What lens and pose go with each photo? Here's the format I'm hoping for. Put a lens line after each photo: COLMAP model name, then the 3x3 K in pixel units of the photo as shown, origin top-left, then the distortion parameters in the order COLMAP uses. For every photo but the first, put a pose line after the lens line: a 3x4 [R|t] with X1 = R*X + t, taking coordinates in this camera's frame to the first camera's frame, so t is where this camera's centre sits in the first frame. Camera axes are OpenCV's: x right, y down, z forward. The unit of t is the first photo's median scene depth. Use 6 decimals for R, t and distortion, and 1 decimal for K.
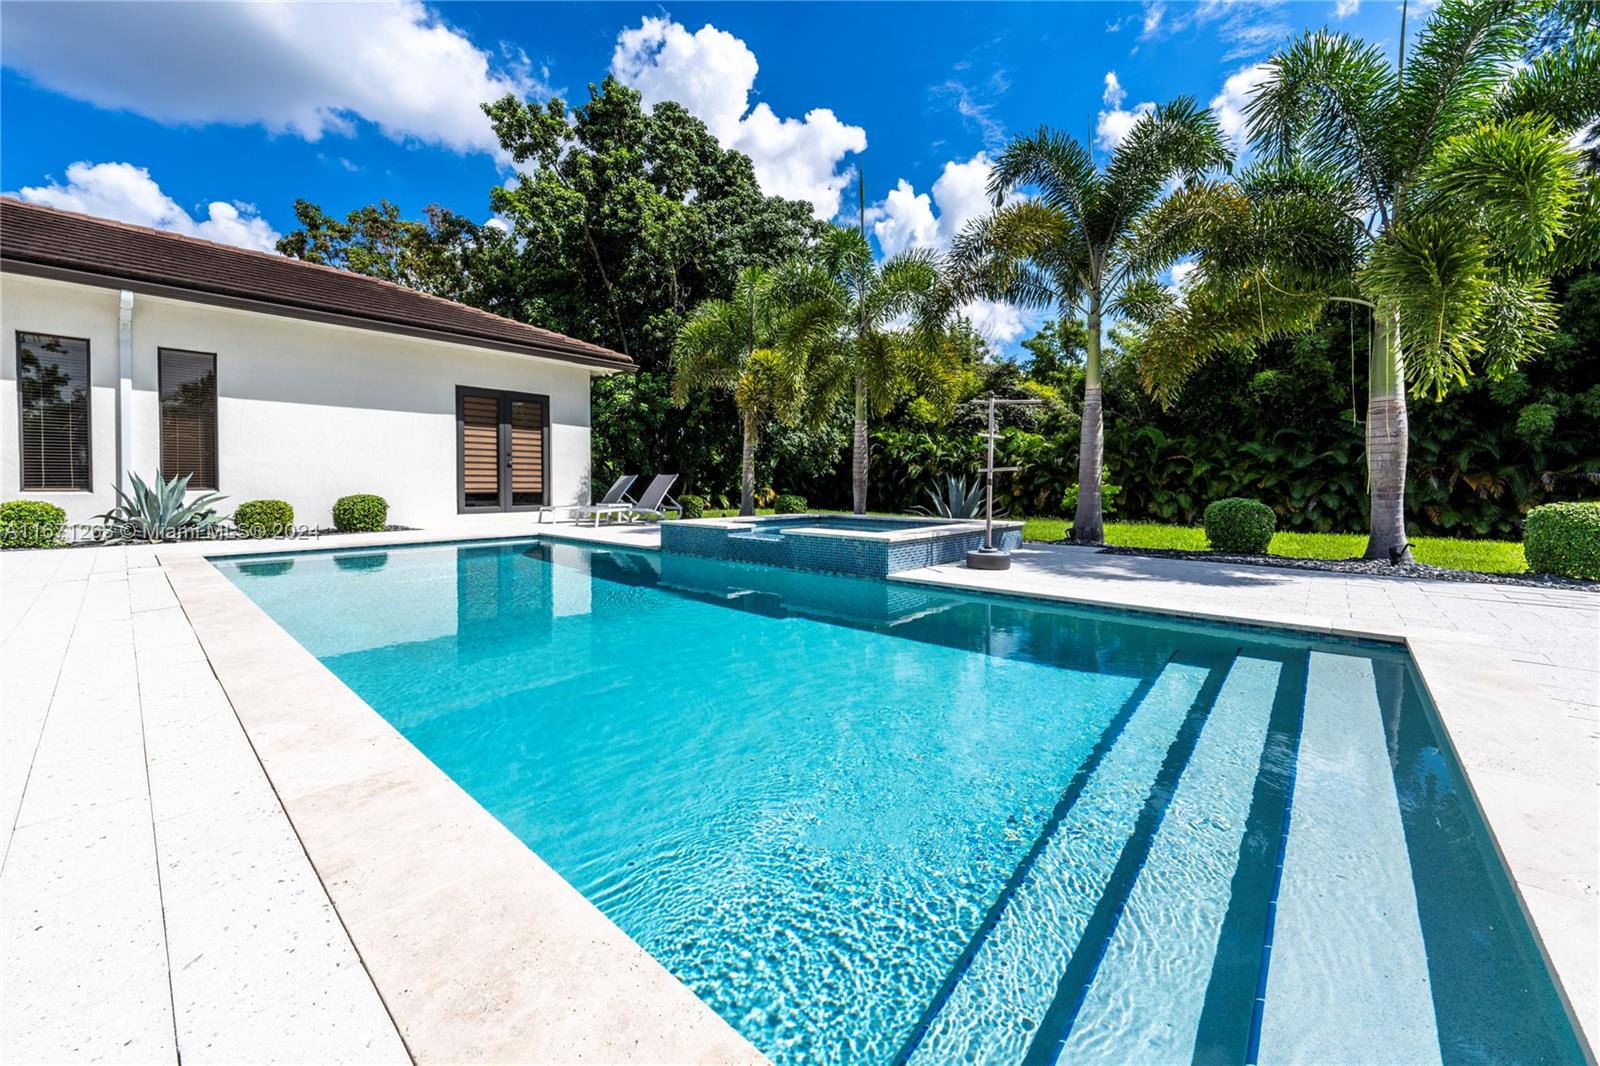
lens RADIAL K [[607.8, 0, 802.9], [0, 607.8, 494.2], [0, 0, 1]] dist [-0.000625, -0.000040]
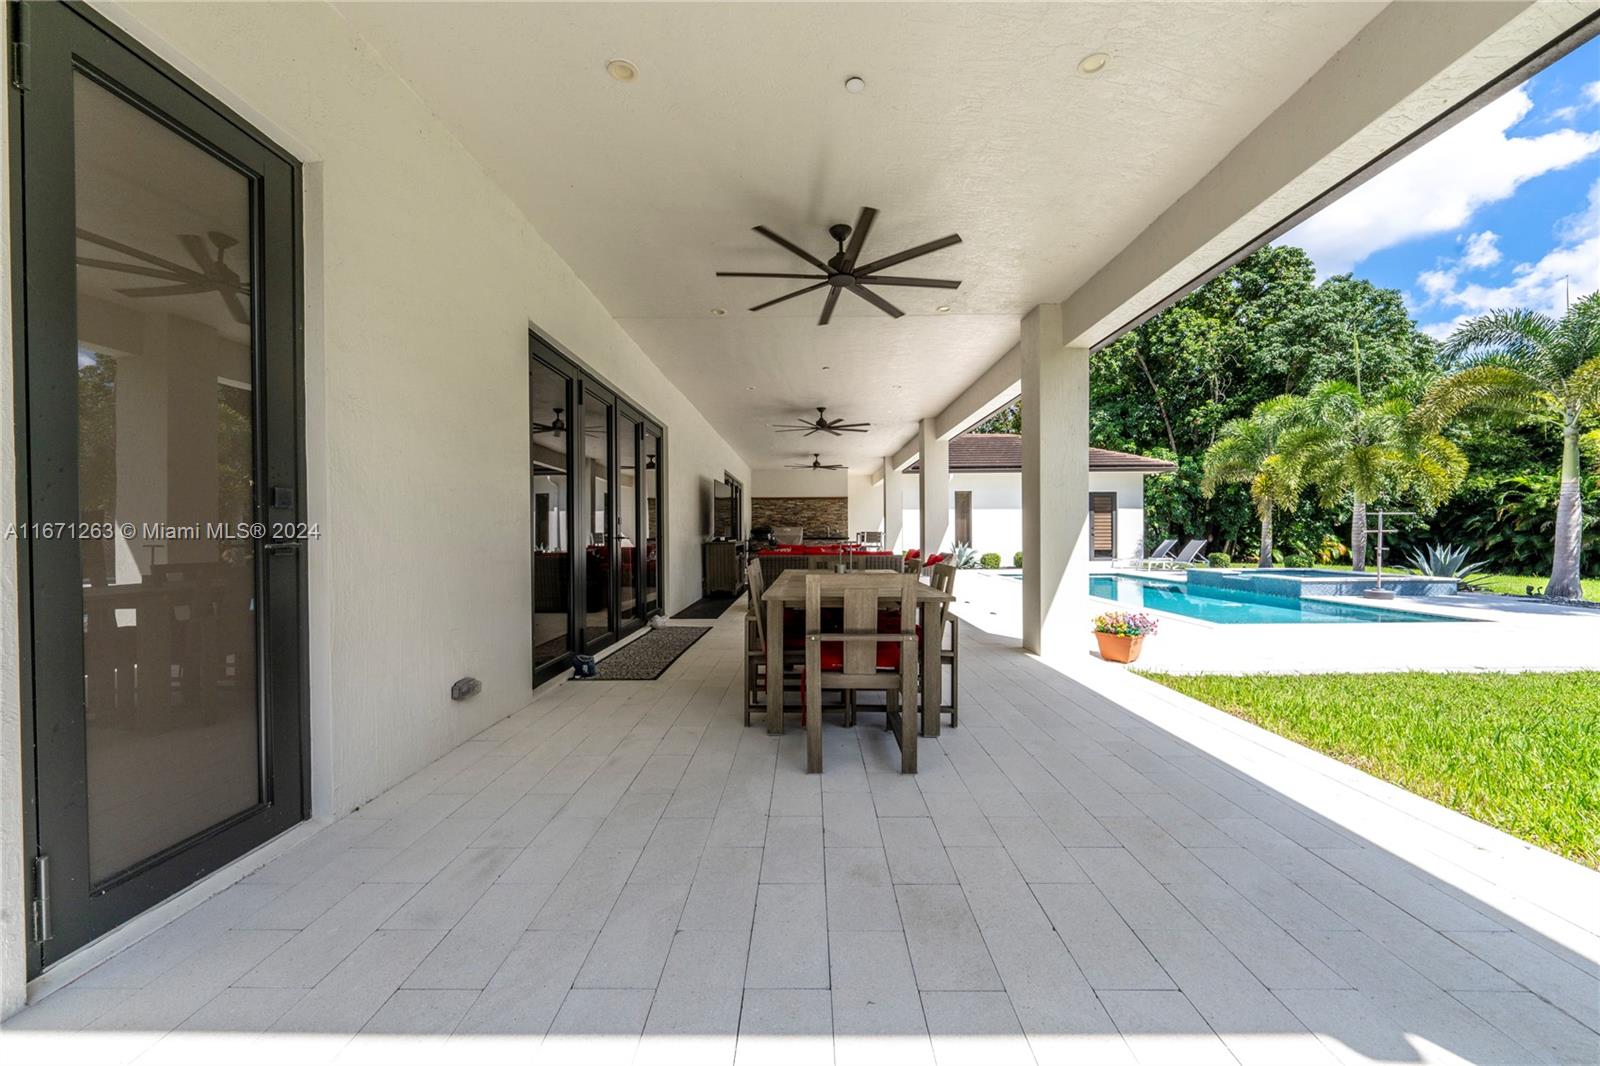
lens RADIAL K [[569.2, 0, 801.2], [0, 569.2, 538.8], [0, 0, 1]] dist [-0.004442, -0.000049]
pose [[0.650770, 0.000394, -0.759275, 0.134462], [-0.005409, 0.999977, -0.004117, -0.014699], [0.759256, 0.006787, 0.650757, -0.442682]]
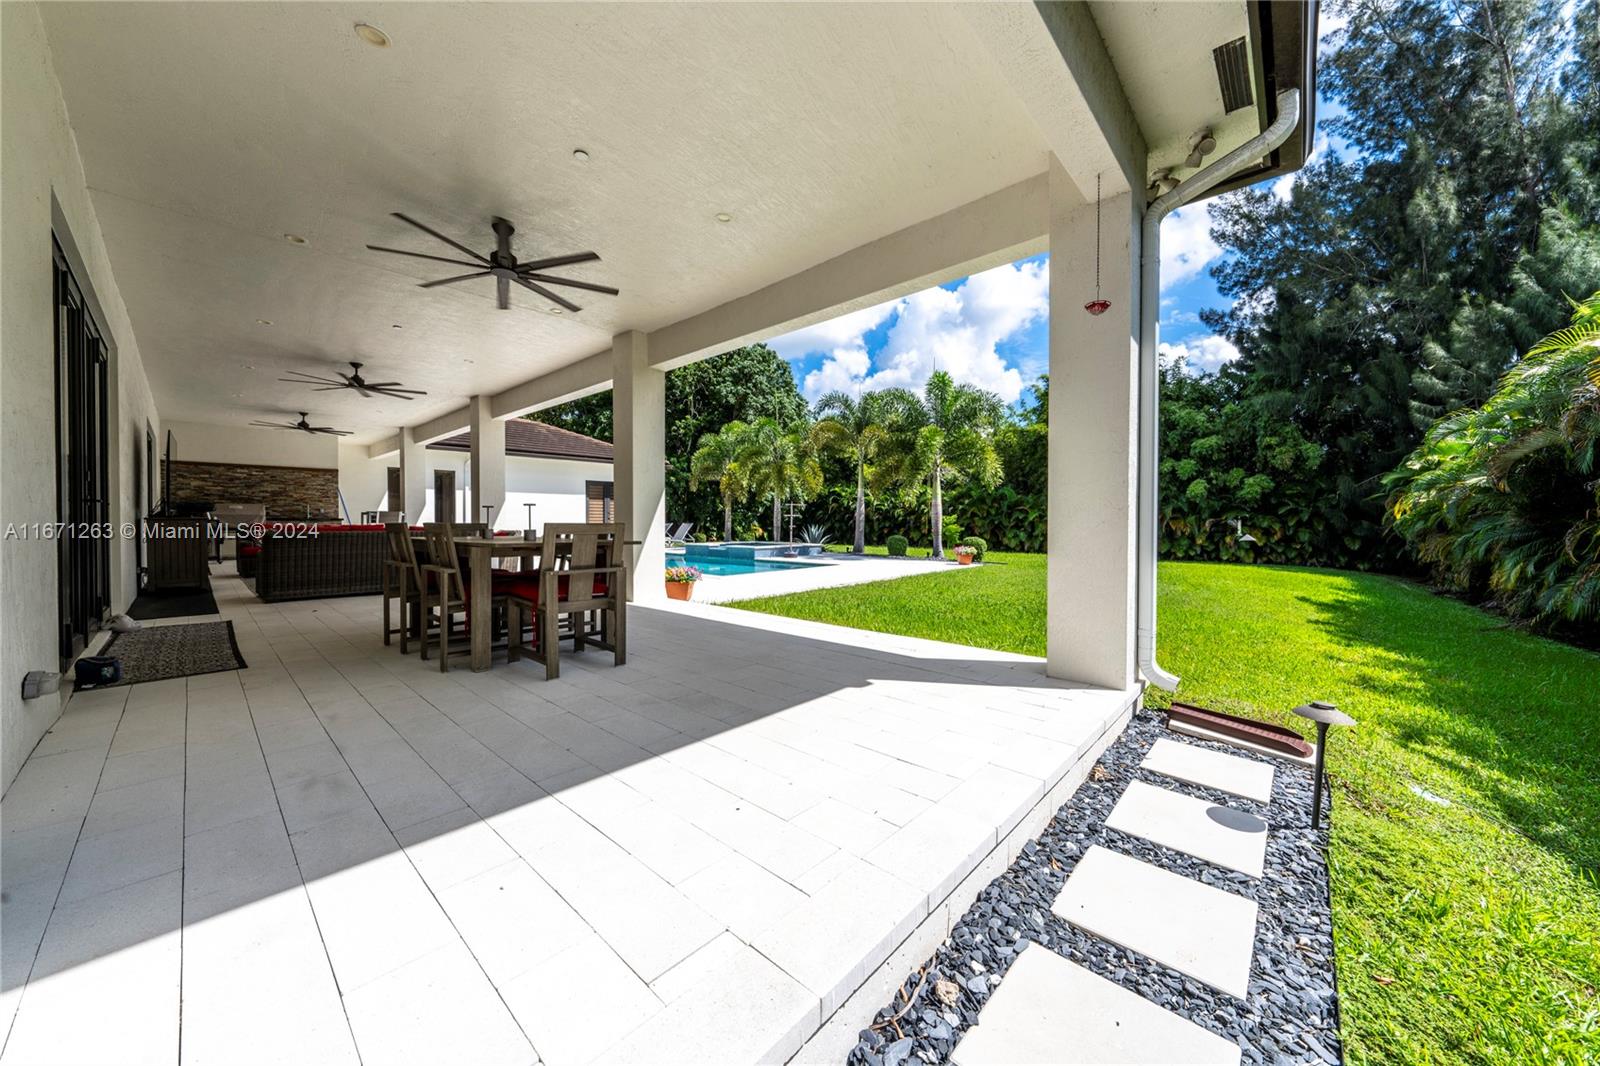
lens RADIAL K [[556.5, 0, 801.8], [0, 556.5, 527.5], [0, 0, 1]] dist [-0.000579, 0.000411]
pose [[0.999912, -0.000485, -0.013237, 0.111898], [0.000414, 0.999986, -0.005369, -0.004717], [0.013239, 0.005363, 0.999898, -0.520450]]
